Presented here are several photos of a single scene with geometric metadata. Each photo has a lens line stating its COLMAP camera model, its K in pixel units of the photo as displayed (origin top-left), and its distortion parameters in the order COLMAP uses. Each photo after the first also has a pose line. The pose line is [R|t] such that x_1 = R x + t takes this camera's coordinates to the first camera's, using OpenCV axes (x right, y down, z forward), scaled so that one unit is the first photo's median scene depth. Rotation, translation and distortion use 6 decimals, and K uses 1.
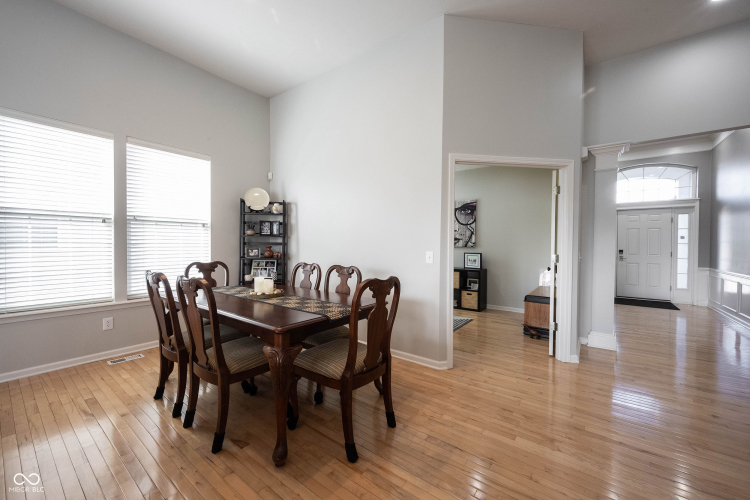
lens RADIAL K [[295.8, 0, 373.9], [0, 295.8, 249.6], [0, 0, 1]] dist [0.000829, -0.000578]
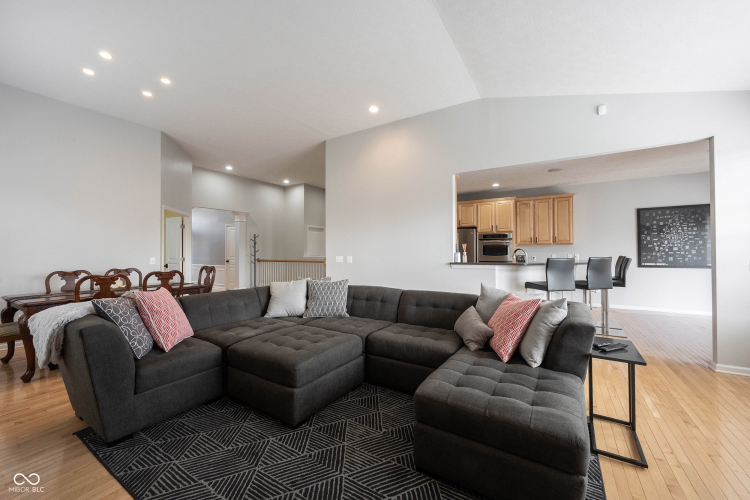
lens RADIAL K [[295.8, 0, 373.6], [0, 295.8, 247.4], [0, 0, 1]] dist [0.000829, -0.000578]
pose [[-0.085748, 0.001273, 0.996316, -1.211748], [0.023657, 0.999720, 0.000759, -0.017974], [-0.996036, 0.023635, -0.085755, -0.119288]]
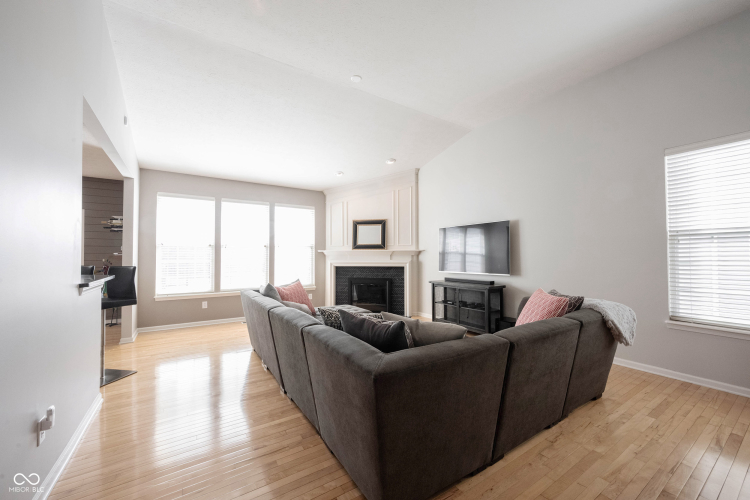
lens RADIAL K [[295.8, 0, 376.0], [0, 295.8, 250.3], [0, 0, 1]] dist [0.000829, -0.000578]
pose [[-0.333089, -0.025859, -0.942541, 0.155300], [-0.018563, 0.999610, -0.020865, -0.011303], [0.942713, 0.010547, -0.333439, 0.145517]]
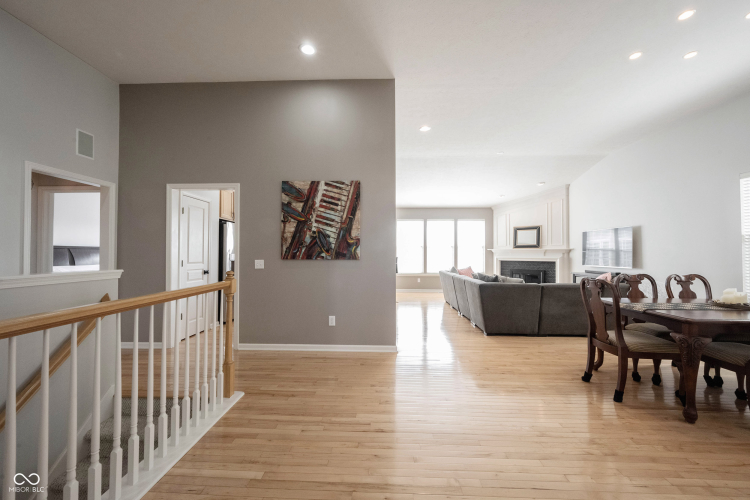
lens RADIAL K [[295.8, 0, 373.2], [0, 295.8, 248.9], [0, 0, 1]] dist [0.000829, -0.000578]
pose [[-0.820915, -0.021151, -0.570659, 0.793942], [-0.021901, 0.999745, -0.005549, -0.007939], [0.570630, 0.007942, -0.821169, 0.697552]]
